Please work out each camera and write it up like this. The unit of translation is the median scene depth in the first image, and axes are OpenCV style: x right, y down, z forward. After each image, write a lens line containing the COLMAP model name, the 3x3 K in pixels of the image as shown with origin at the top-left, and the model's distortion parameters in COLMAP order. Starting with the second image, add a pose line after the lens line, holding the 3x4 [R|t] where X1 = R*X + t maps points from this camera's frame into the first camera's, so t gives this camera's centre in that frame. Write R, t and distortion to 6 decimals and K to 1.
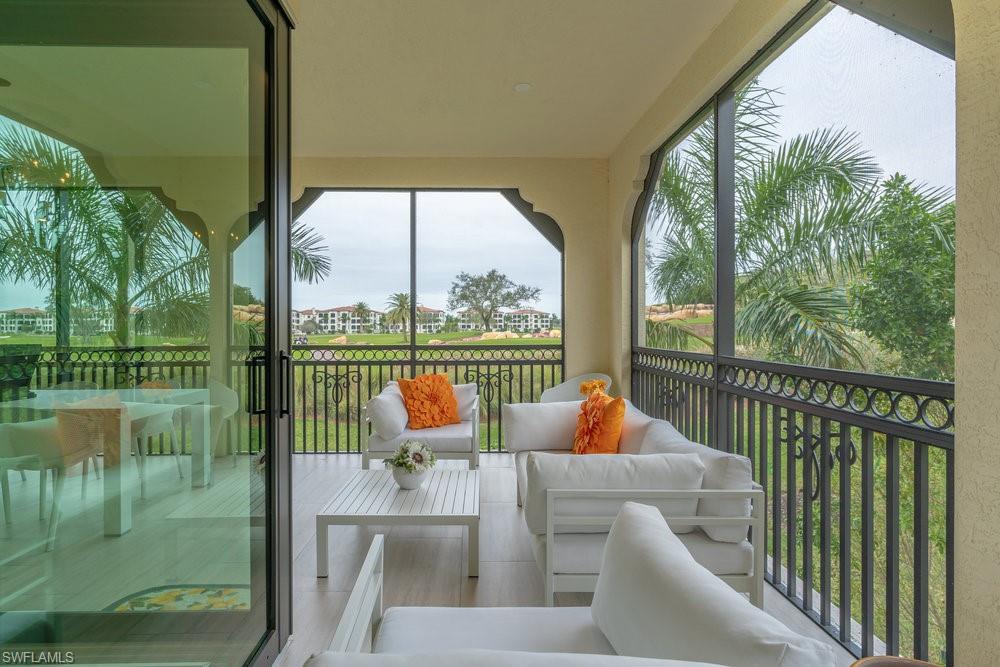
lens RADIAL K [[491.9, 0, 481.9], [0, 491.9, 326.8], [0, 0, 1]] dist [-0.001543, -0.000257]
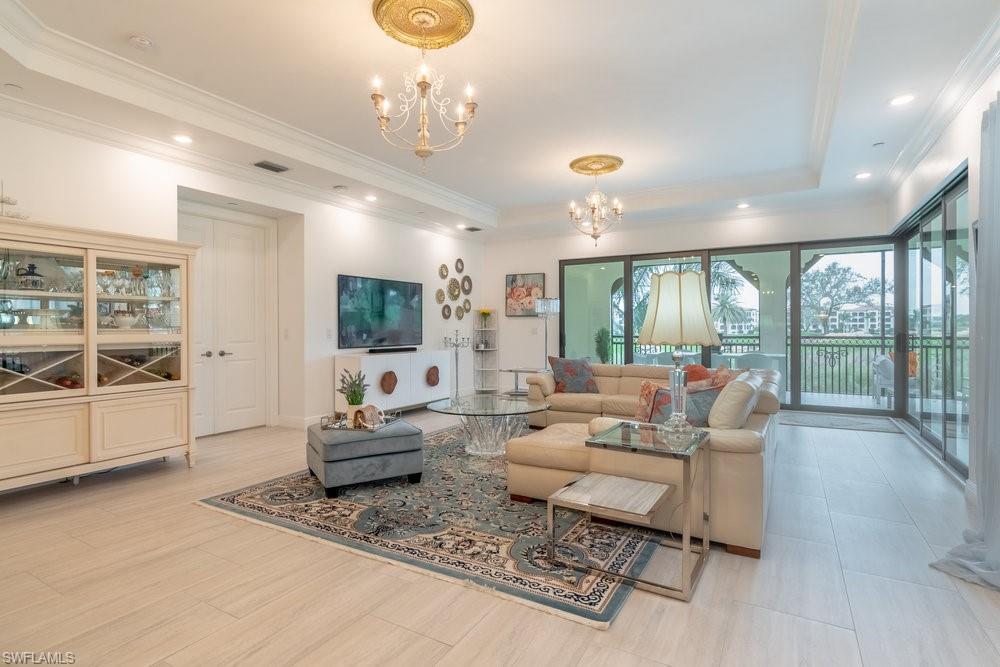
lens RADIAL K [[499.0, 0, 483.7], [0, 499.0, 329.2], [0, 0, 1]] dist [-0.009860, -0.000235]
pose [[0.842010, 0.000447, -0.539461, -0.393322], [0.001644, 0.999993, 0.003394, 0.001553], [0.539459, -0.003744, 0.842004, -1.326540]]
